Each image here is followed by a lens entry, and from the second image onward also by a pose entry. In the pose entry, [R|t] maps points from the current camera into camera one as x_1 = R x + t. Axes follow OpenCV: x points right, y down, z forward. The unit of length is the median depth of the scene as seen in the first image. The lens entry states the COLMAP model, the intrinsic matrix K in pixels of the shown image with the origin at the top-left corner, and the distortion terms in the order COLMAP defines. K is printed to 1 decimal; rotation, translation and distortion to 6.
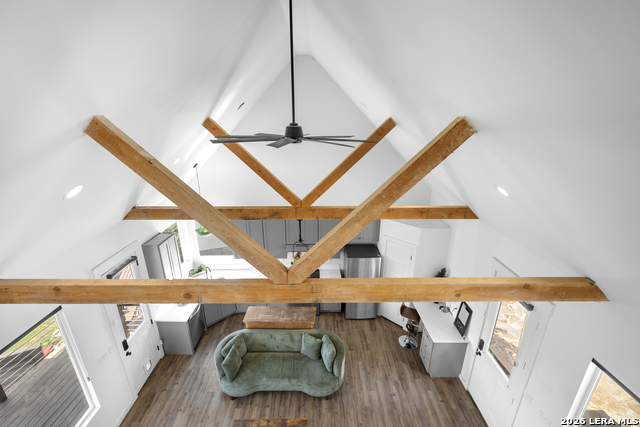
lens RADIAL K [[282.6, 0, 320.9], [0, 282.6, 212.3], [0, 0, 1]] dist [-0.006491, 0.002009]
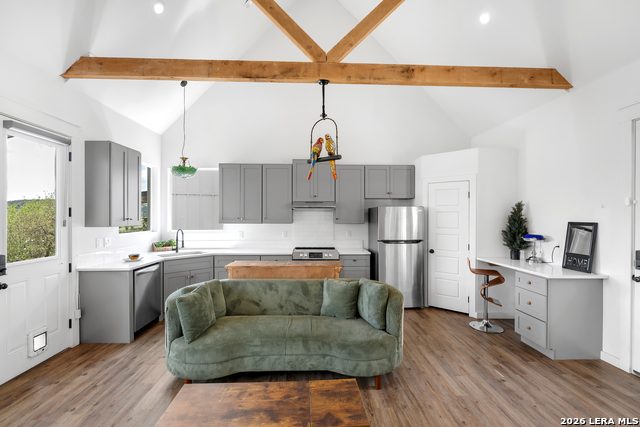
lens RADIAL K [[282.6, 0, 321.5], [0, 282.6, 213.4], [0, 0, 1]] dist [-0.006491, 0.002009]
pose [[0.999436, 0.001200, 0.033555, -0.096875], [0.009918, 0.944220, -0.329165, 0.527960], [-0.032079, 0.329312, 0.943676, 0.420144]]
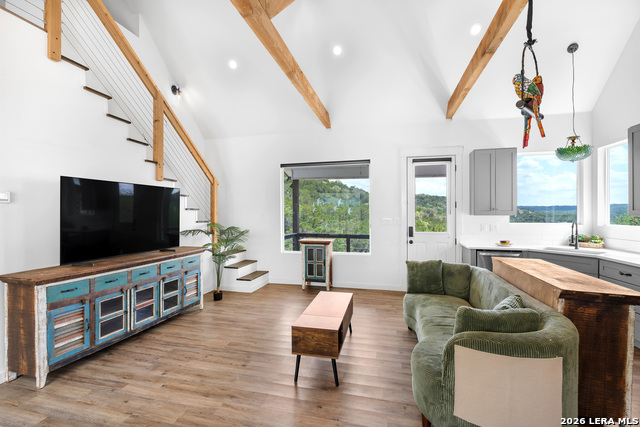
lens RADIAL K [[282.6, 0, 316.5], [0, 282.6, 211.9], [0, 0, 1]] dist [-0.006491, 0.002009]
pose [[-0.261705, -0.000319, -0.965148, 0.417090], [-0.311174, 0.946628, 0.084064, 0.397434], [0.913609, 0.322329, -0.247836, 0.860522]]
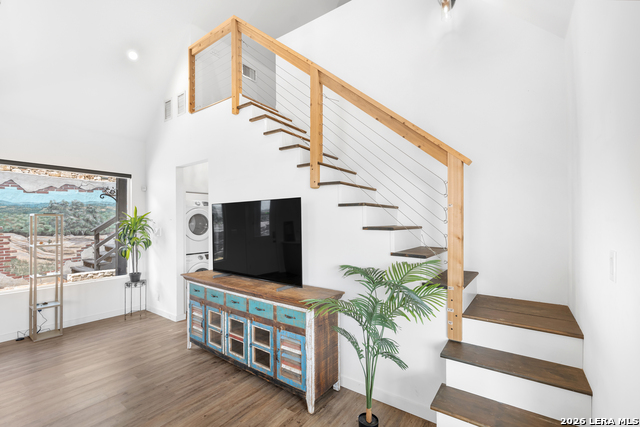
lens RADIAL K [[282.6, 0, 320.6], [0, 282.6, 220.4], [0, 0, 1]] dist [-0.006491, 0.002009]
pose [[-0.807485, 0.006777, 0.589850, -0.597437], [0.196584, 0.945865, 0.258250, 0.437372], [-0.556168, 0.324489, -0.765104, 0.671709]]
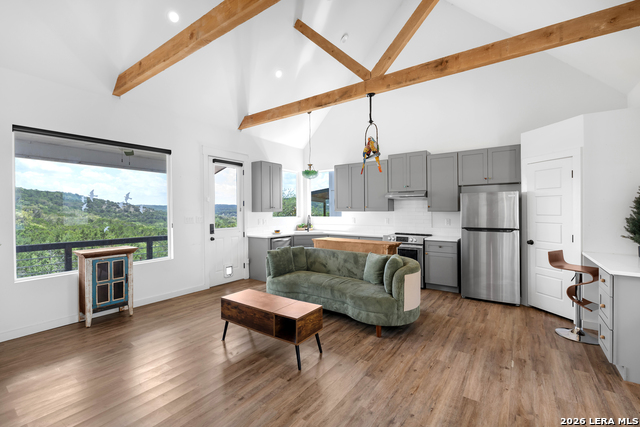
lens RADIAL K [[282.6, 0, 319.0], [0, 282.6, 207.6], [0, 0, 1]] dist [-0.006491, 0.002009]
pose [[0.806093, -0.009721, -0.591709, 0.290970], [-0.184698, 0.945788, -0.267155, 0.577230], [0.562229, 0.324639, 0.760597, 0.340713]]
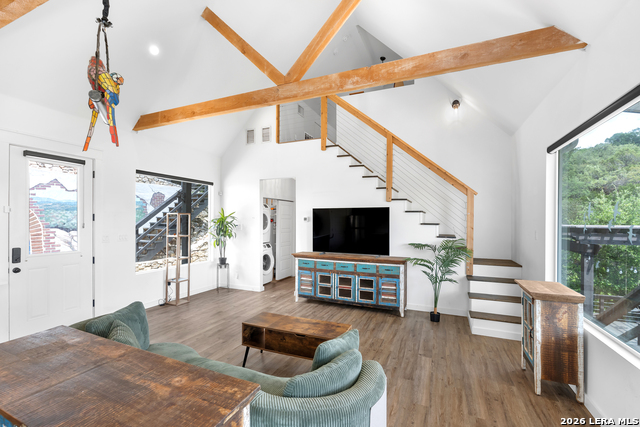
lens RADIAL K [[282.6, 0, 318.2], [0, 282.6, 219.8], [0, 0, 1]] dist [-0.006491, 0.002009]
pose [[-0.914982, -0.002216, 0.403489, -0.429091], [0.127704, 0.946990, 0.294792, 0.248321], [-0.382753, 0.321257, -0.866195, 1.226980]]
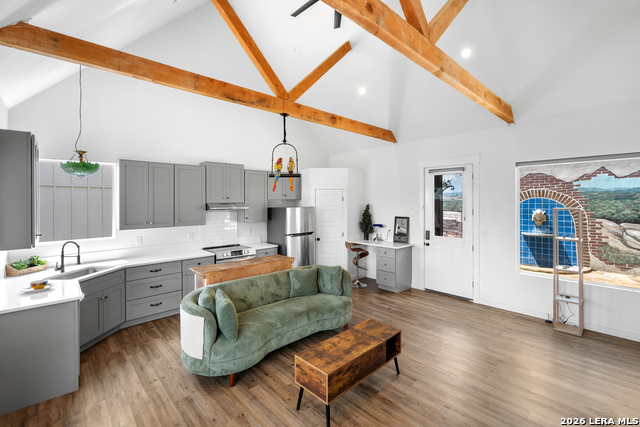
lens RADIAL K [[282.6, 0, 322.0], [0, 282.6, 199.5], [0, 0, 1]] dist [-0.006491, 0.002009]
pose [[0.733626, -0.000112, 0.679554, -0.557782], [0.225693, 0.943278, -0.243496, 0.487286], [-0.640981, 0.332005, 0.692038, 0.374167]]
